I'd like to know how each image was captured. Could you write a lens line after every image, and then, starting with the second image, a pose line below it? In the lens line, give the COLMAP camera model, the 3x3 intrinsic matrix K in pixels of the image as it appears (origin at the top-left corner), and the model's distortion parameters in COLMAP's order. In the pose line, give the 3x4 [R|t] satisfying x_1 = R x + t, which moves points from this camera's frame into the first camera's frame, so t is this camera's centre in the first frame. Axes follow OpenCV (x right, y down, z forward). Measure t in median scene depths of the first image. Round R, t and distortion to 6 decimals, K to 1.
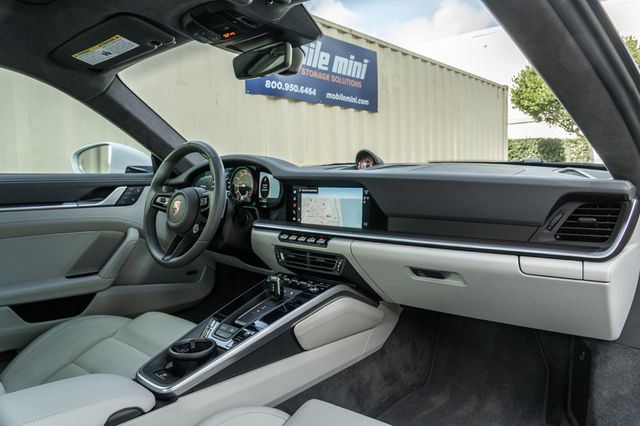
lens RADIAL K [[444.6, 0, 322.2], [0, 444.6, 212.8], [0, 0, 1]] dist [-0.024874, 0.016774]
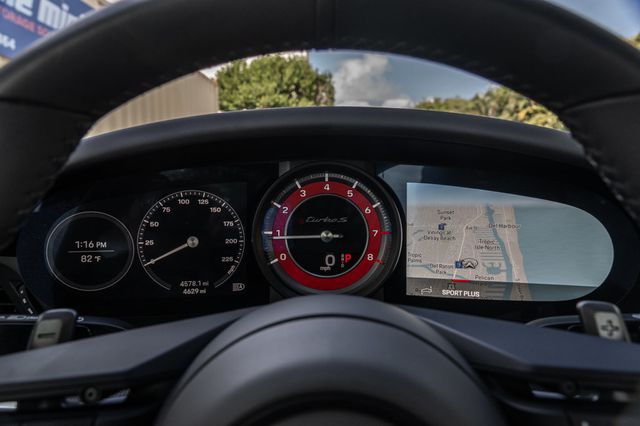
lens RADIAL K [[424.7, 0, 318.9], [0, 424.7, 209.3], [0, 0, 1]] dist [-0.003728, 0.001070]
pose [[0.752461, -0.052711, 0.656524, -0.377209], [0.049755, 0.998493, 0.023141, -0.094579], [-0.656755, 0.015252, 0.753950, 0.941616]]
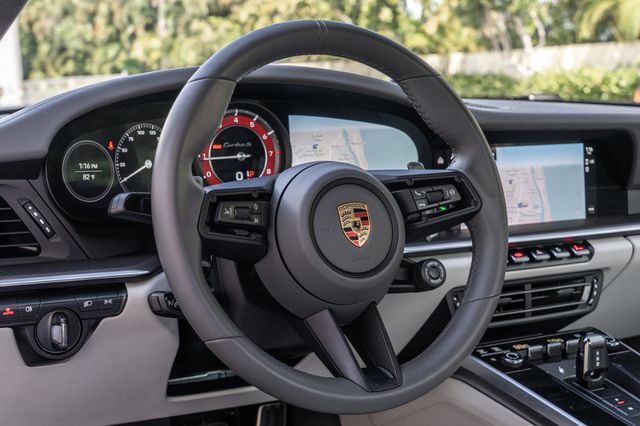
lens RADIAL K [[1055.1, 0, 326.0], [0, 1055.1, 215.1], [0, 0, 1]] dist [0.058580, 0.000000]
pose [[0.304997, -0.090283, 0.948064, -1.079319], [0.092168, 0.993622, 0.064971, -0.071622], [-0.947883, 0.067565, 0.311373, 0.786294]]
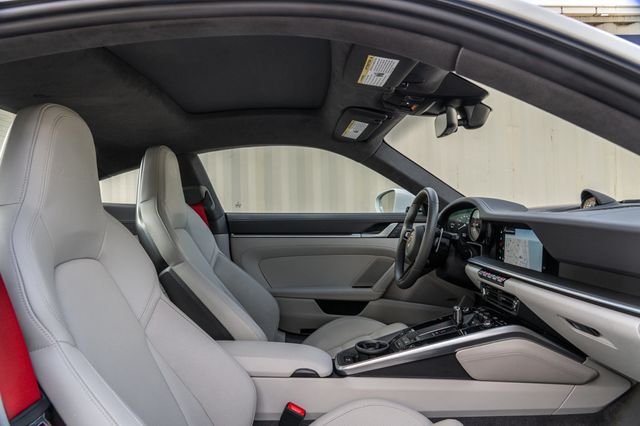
lens RADIAL K [[424.7, 0, 322.1], [0, 424.7, 213.5], [0, 0, 1]] dist [-0.003728, 0.001070]
pose [[0.671195, 0.004862, -0.741265, 0.400030], [-0.062056, 0.996837, -0.049651, -0.014627], [0.738679, 0.079325, 0.669374, 0.005620]]
